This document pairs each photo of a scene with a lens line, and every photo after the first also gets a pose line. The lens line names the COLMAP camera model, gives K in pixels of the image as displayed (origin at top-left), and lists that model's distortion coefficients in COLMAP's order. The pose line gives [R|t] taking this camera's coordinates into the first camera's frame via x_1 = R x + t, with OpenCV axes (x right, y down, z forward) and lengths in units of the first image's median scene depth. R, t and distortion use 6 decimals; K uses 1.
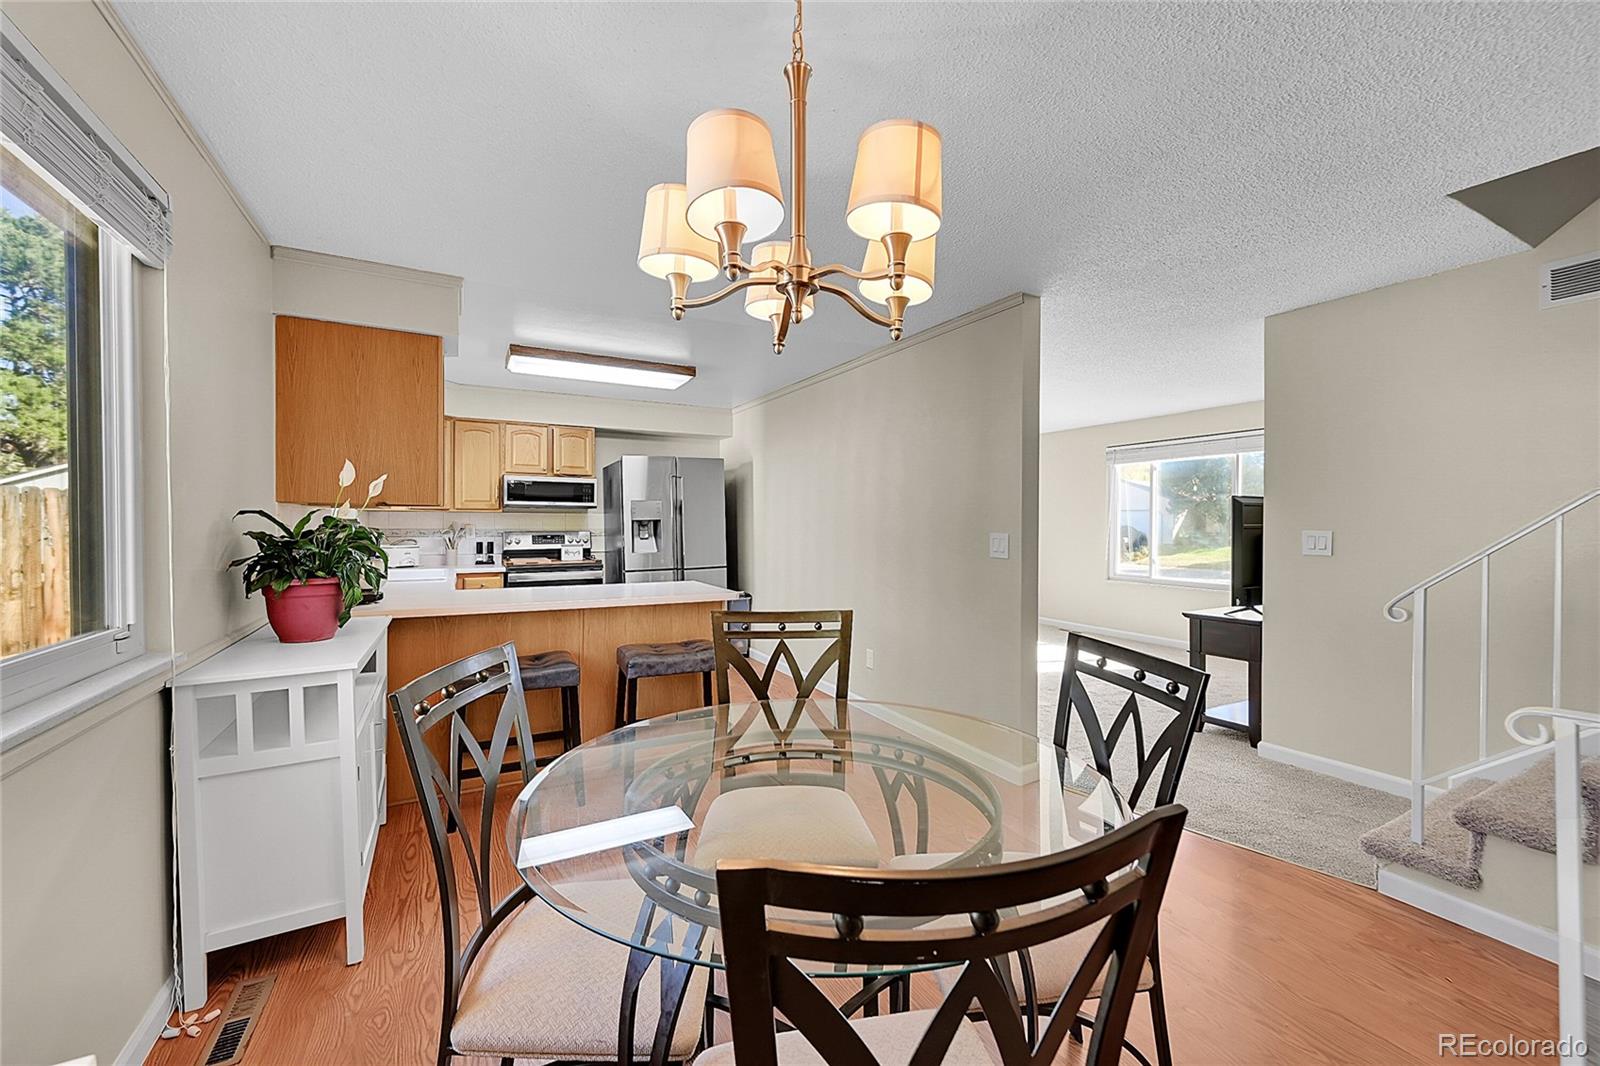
lens RADIAL K [[631.3, 0, 785.7], [0, 631.3, 527.1], [0, 0, 1]] dist [0.001137, -0.000615]
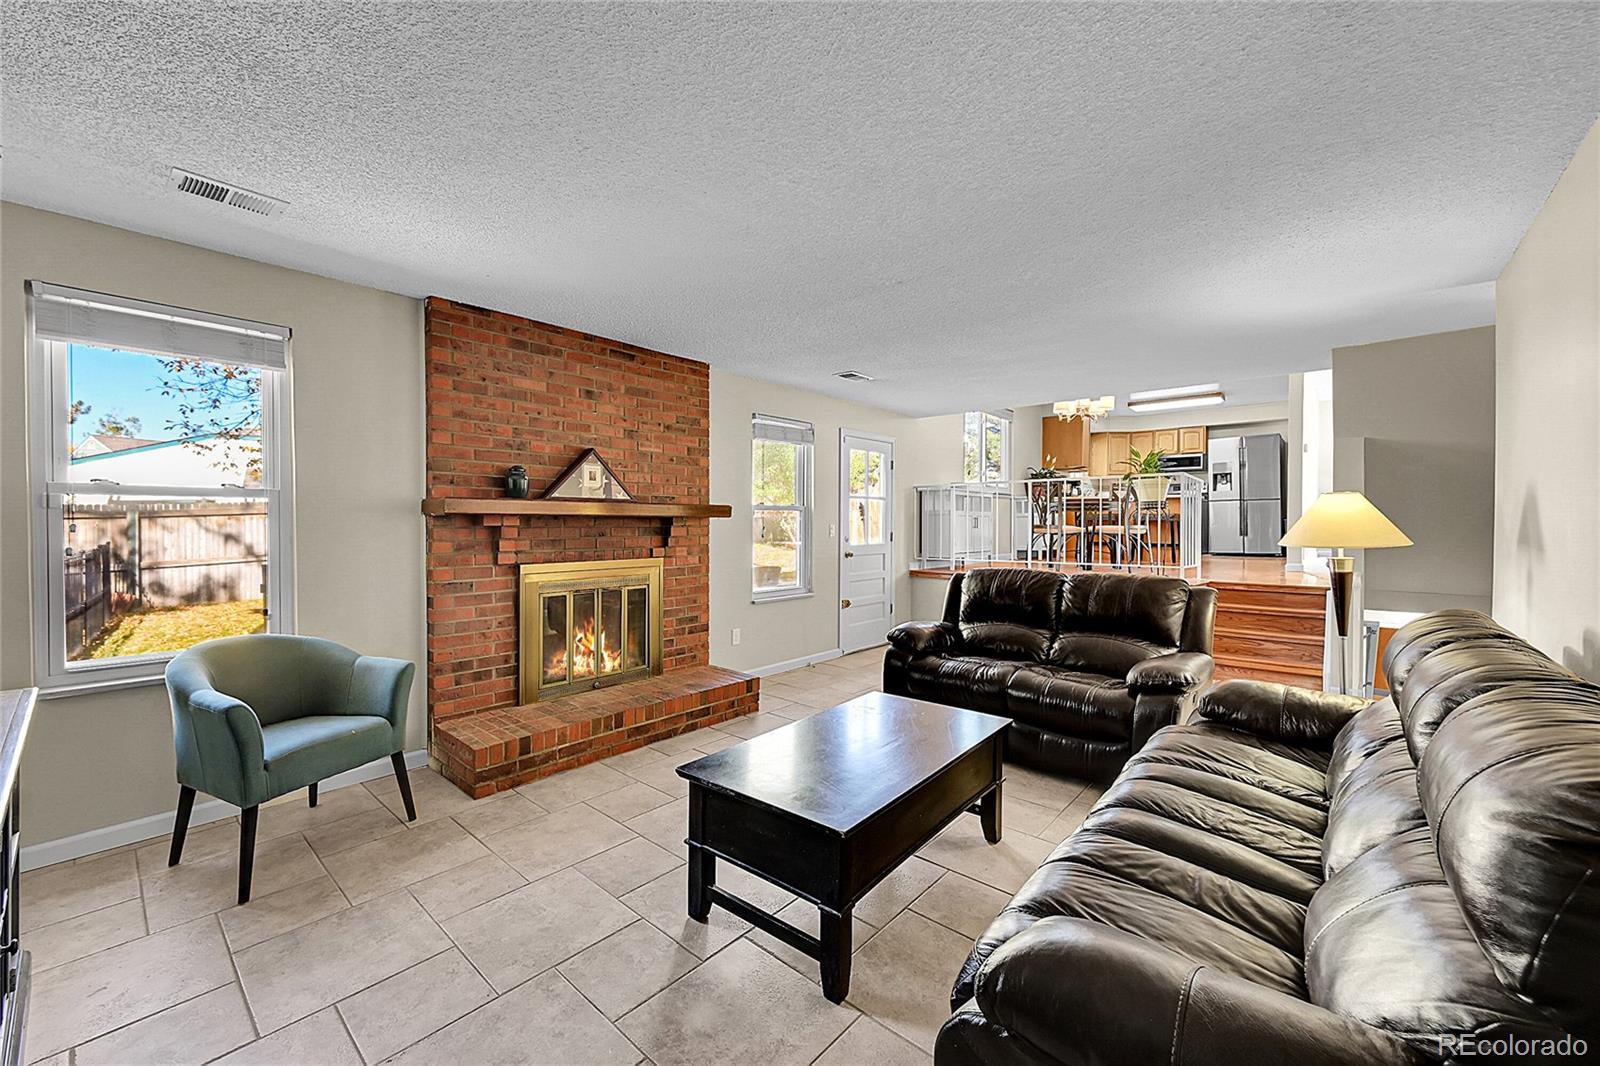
lens RADIAL K [[631.3, 0, 807.8], [0, 631.3, 523.7], [0, 0, 1]] dist [0.001137, -0.000615]
pose [[0.351039, 0.004539, -0.936350, 1.047757], [-0.015871, 0.999873, -0.001103, 0.152833], [0.936226, 0.015248, 0.351067, -0.749366]]
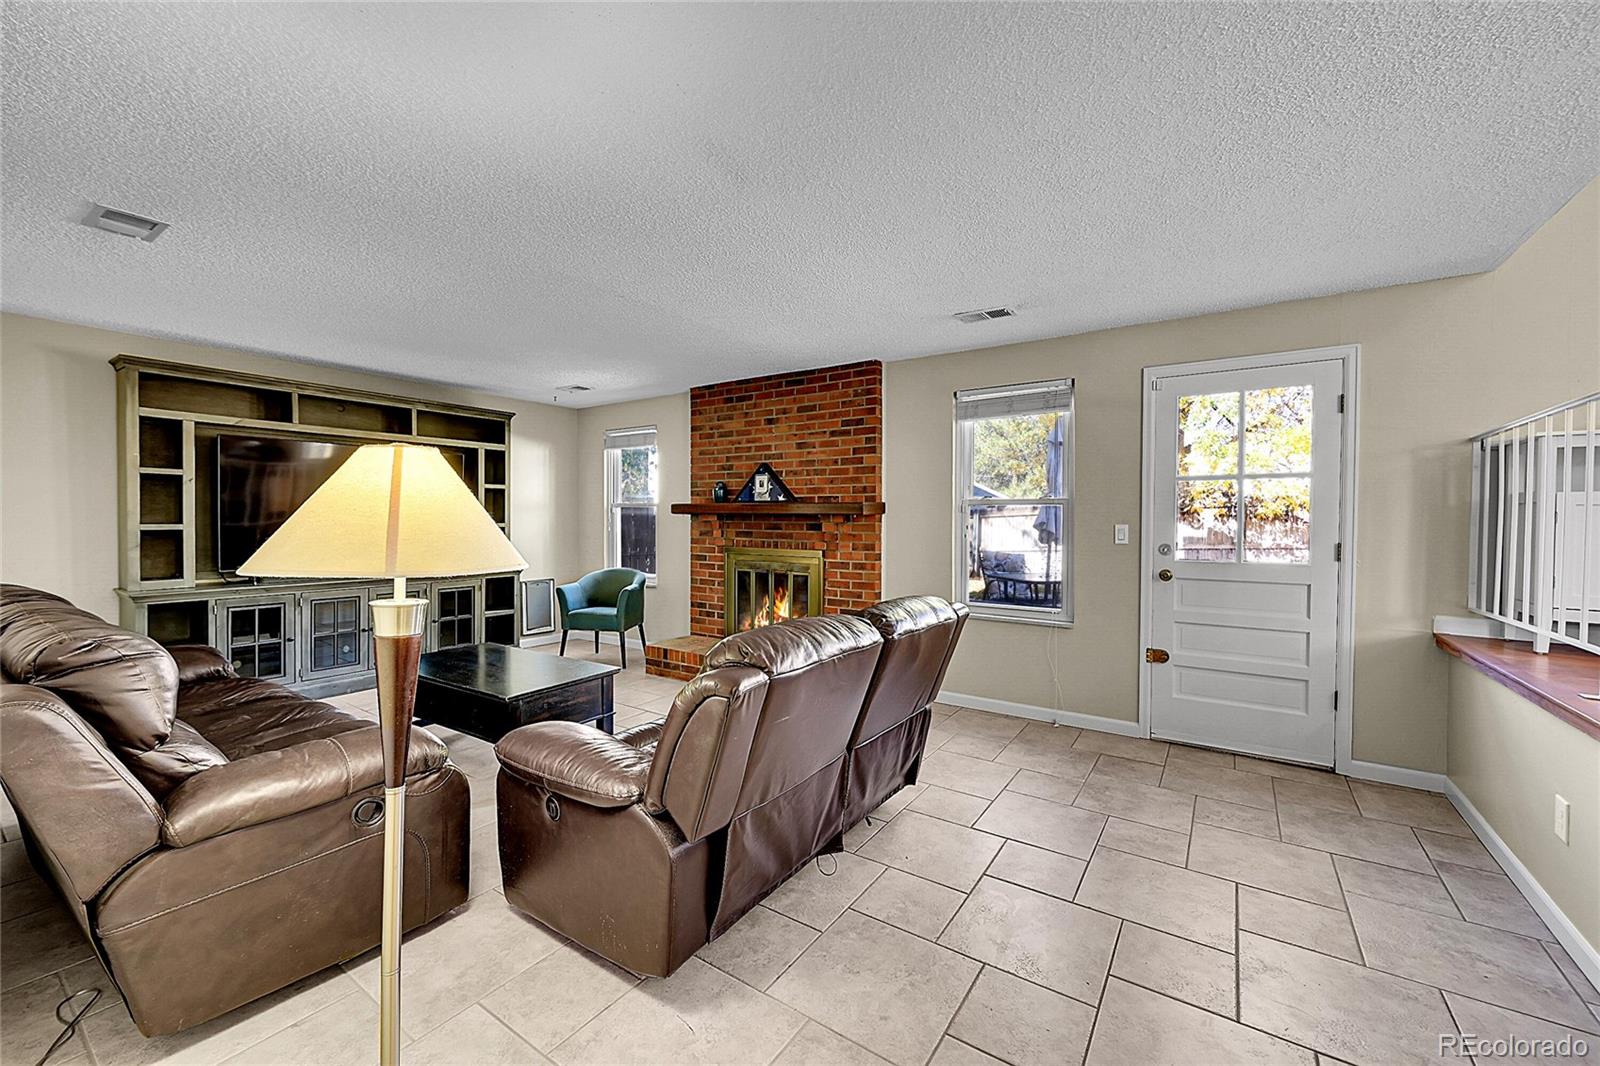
lens RADIAL K [[631.3, 0, 797.7], [0, 631.3, 527.8], [0, 0, 1]] dist [0.001137, -0.000615]
pose [[-0.892044, -0.003591, -0.451933, 0.691161], [-0.015727, 0.999609, 0.023099, 0.145608], [0.451674, 0.027713, -0.891753, 0.094621]]
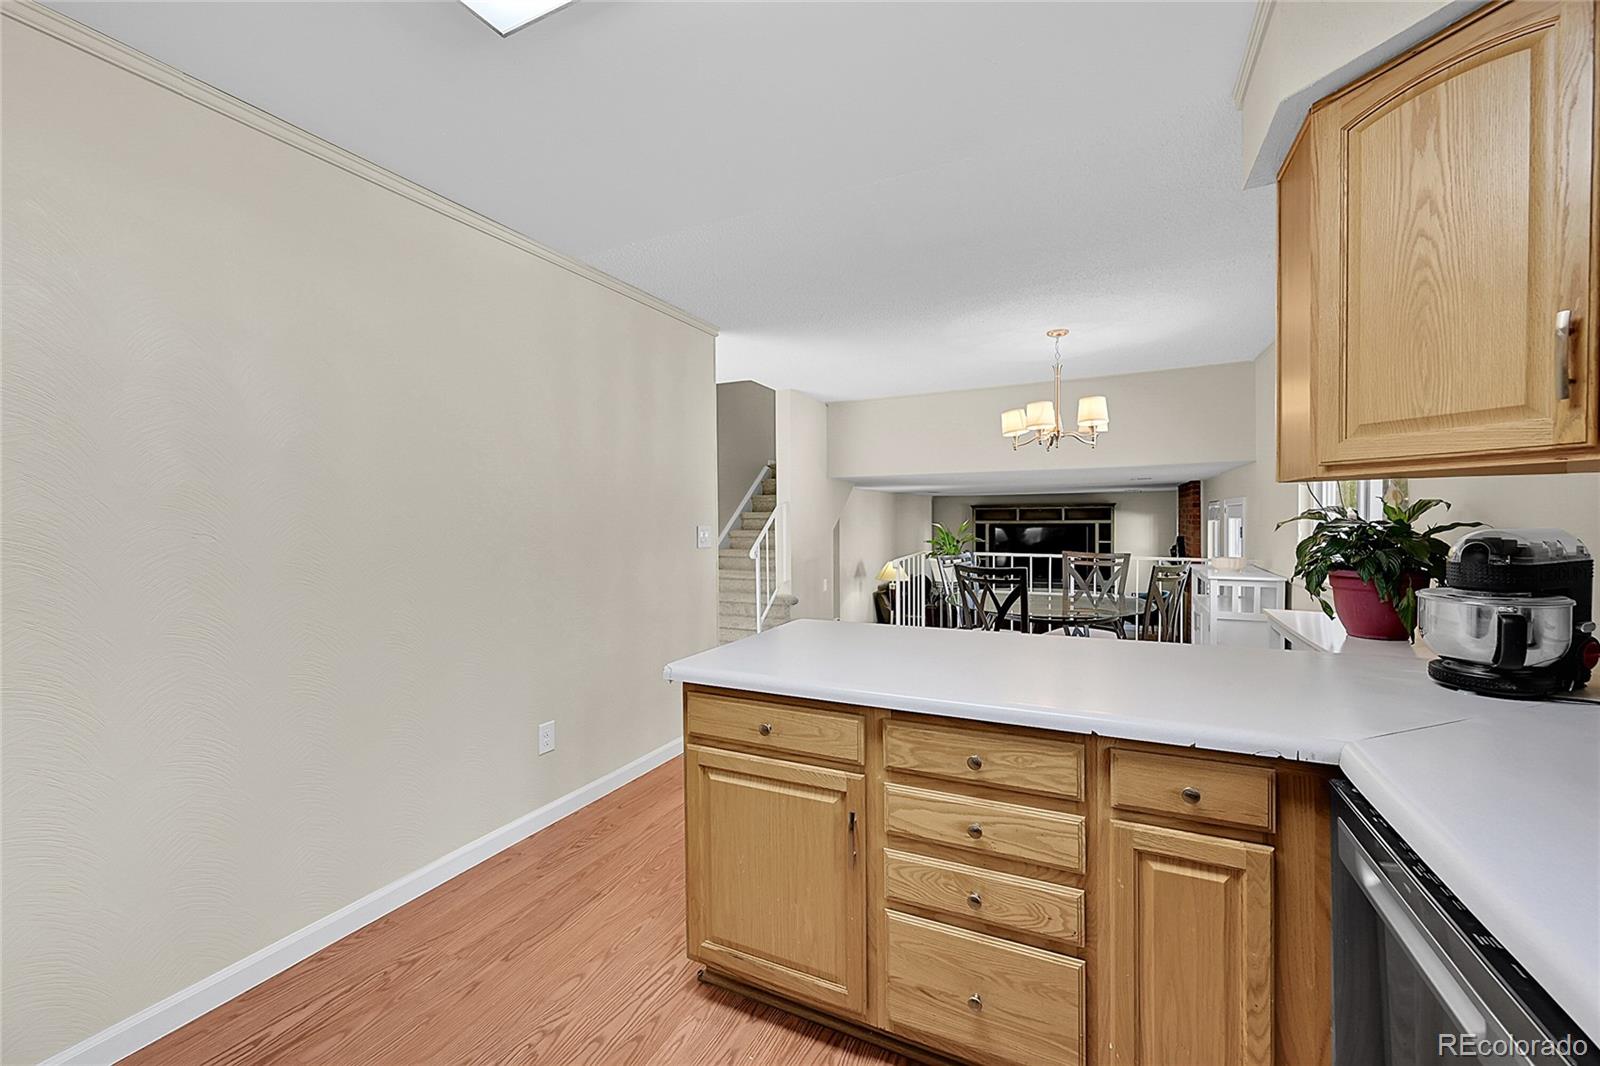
lens RADIAL K [[631.3, 0, 810.8], [0, 631.3, 523.8], [0, 0, 1]] dist [0.001137, -0.000615]
pose [[-0.585469, -0.010135, 0.810631, -0.375811], [0.013602, 0.999658, 0.022322, -0.000902], [-0.810581, 0.024095, -0.585131, 0.858039]]
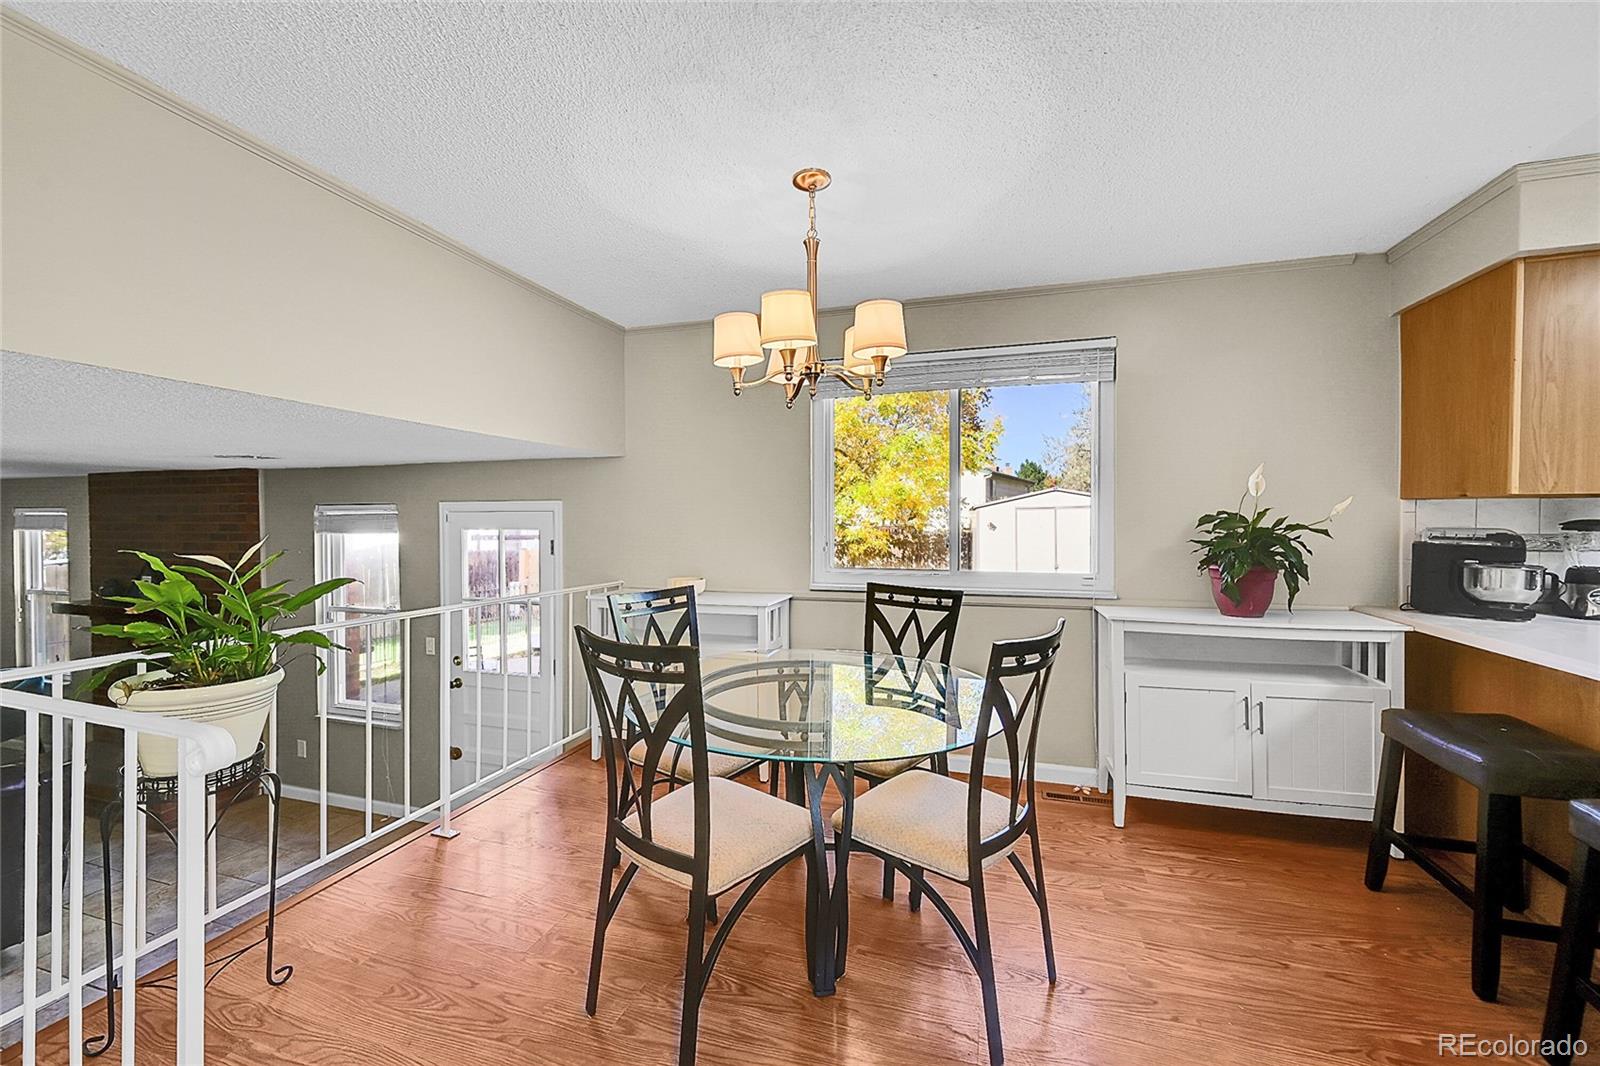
lens RADIAL K [[631.3, 0, 805.5], [0, 631.3, 529.9], [0, 0, 1]] dist [0.001137, -0.000615]
pose [[-0.714104, 0.004464, -0.700025, 0.293261], [-0.011101, 0.999782, 0.017701, 0.005557], [0.699951, 0.020411, -0.713899, 0.503771]]
